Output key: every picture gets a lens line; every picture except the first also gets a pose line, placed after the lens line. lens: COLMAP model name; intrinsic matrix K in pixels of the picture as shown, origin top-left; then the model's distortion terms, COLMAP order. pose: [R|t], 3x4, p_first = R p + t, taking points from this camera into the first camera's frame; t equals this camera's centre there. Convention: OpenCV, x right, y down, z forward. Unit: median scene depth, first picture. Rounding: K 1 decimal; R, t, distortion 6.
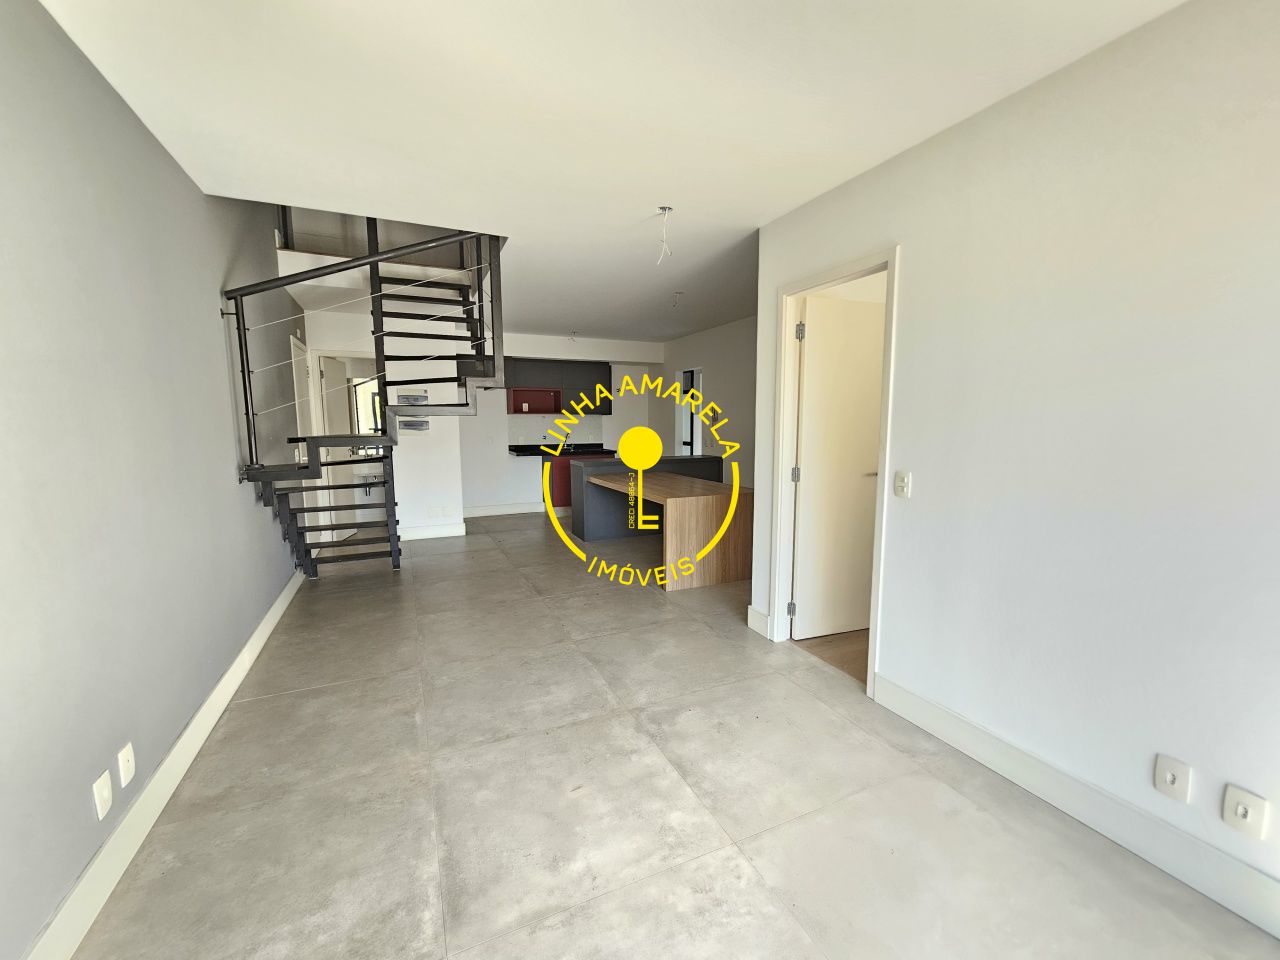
lens RADIAL K [[527.3, 0, 643.2], [0, 527.3, 477.8], [0, 0, 1]] dist [-0.000202, -0.000213]
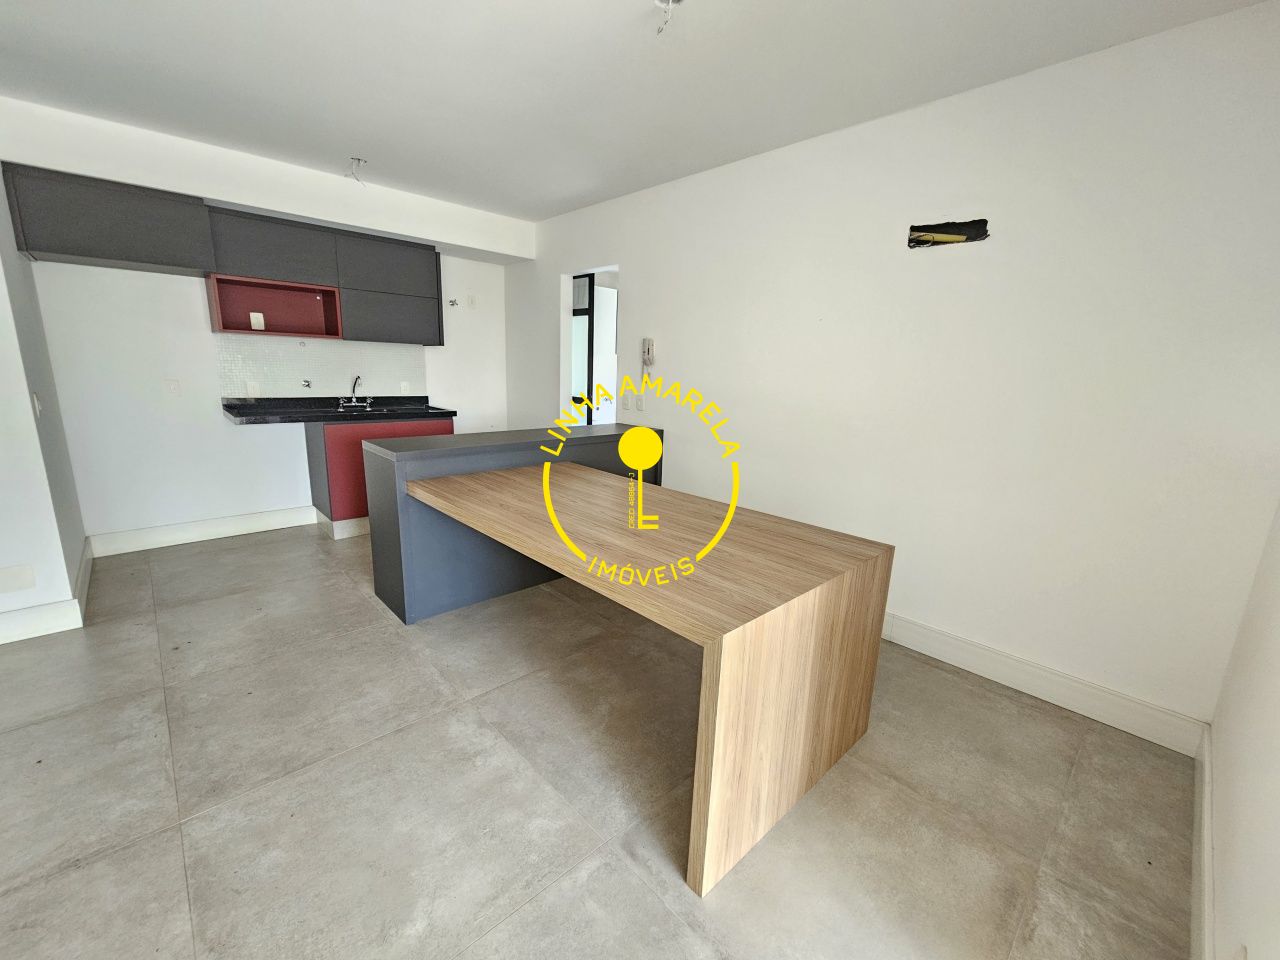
lens RADIAL K [[511.4, 0, 653.9], [0, 511.4, 486.3], [0, 0, 1]] dist [-0.003852, 0.000070]
pose [[0.936553, -0.042174, 0.347981, -0.024842], [-0.003474, 0.991570, 0.129524, -0.022873], [-0.350510, -0.122515, 0.928511, 0.217248]]
